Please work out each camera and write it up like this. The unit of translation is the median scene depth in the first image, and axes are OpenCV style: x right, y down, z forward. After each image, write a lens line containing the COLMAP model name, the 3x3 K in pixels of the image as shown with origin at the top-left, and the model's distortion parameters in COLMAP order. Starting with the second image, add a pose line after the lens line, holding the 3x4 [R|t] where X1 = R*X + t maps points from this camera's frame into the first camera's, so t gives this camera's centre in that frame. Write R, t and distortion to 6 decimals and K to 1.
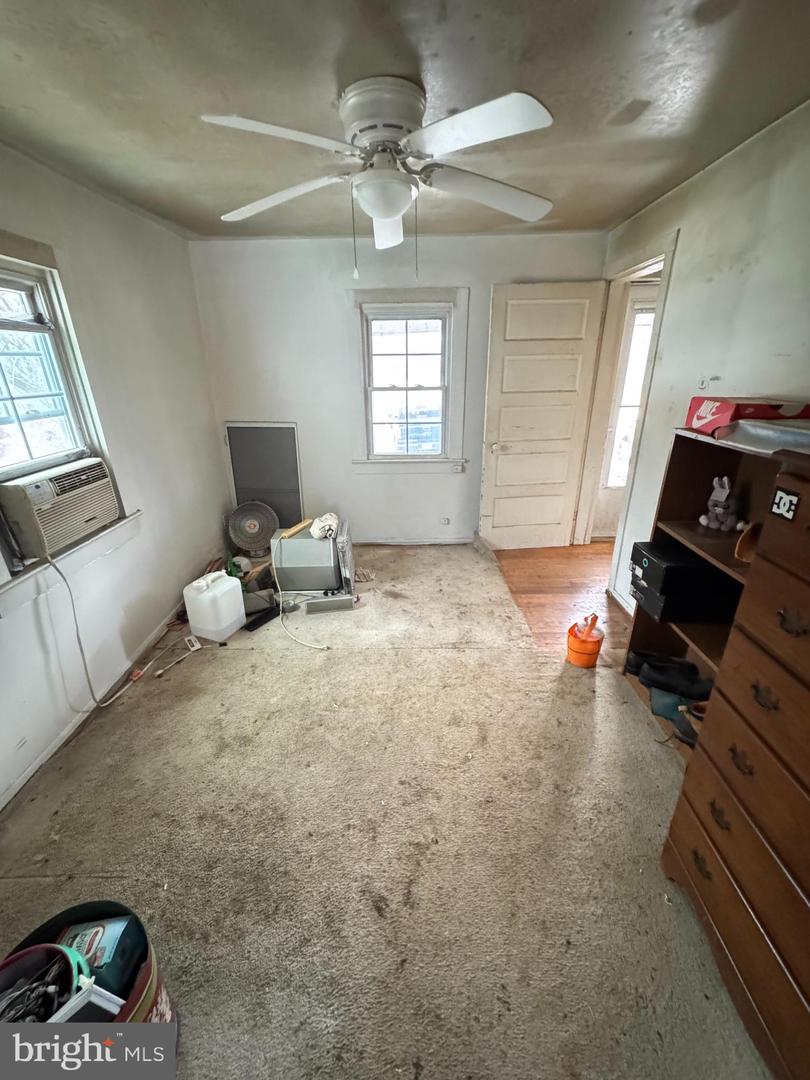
lens RADIAL K [[430.2, 0, 399.5], [0, 430.2, 539.7], [0, 0, 1]] dist [-0.000638, 0.000003]
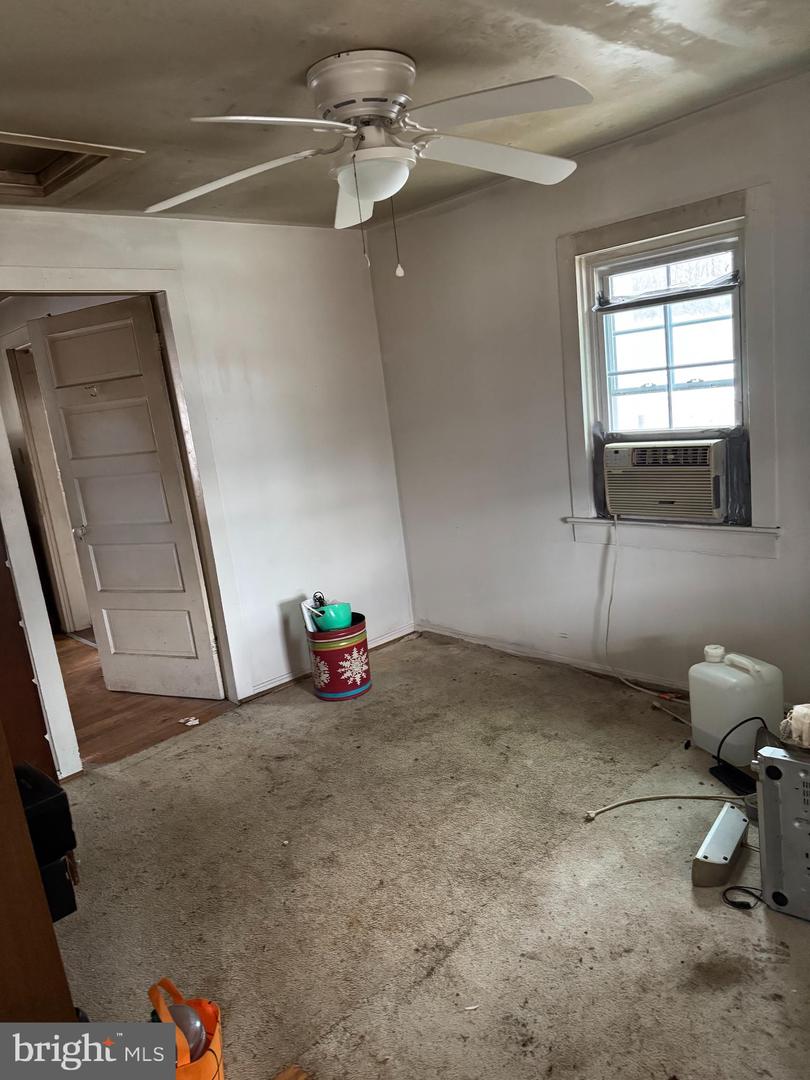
lens RADIAL K [[751.1, 0, 402.0], [0, 751.1, 540.9], [0, 0, 1]] dist [0.003568, -0.002578]
pose [[-0.711983, 0.245508, -0.657880, 0.735060], [-0.134982, 0.871564, 0.471334, -0.647519], [0.689101, 0.424383, -0.587400, 1.587451]]
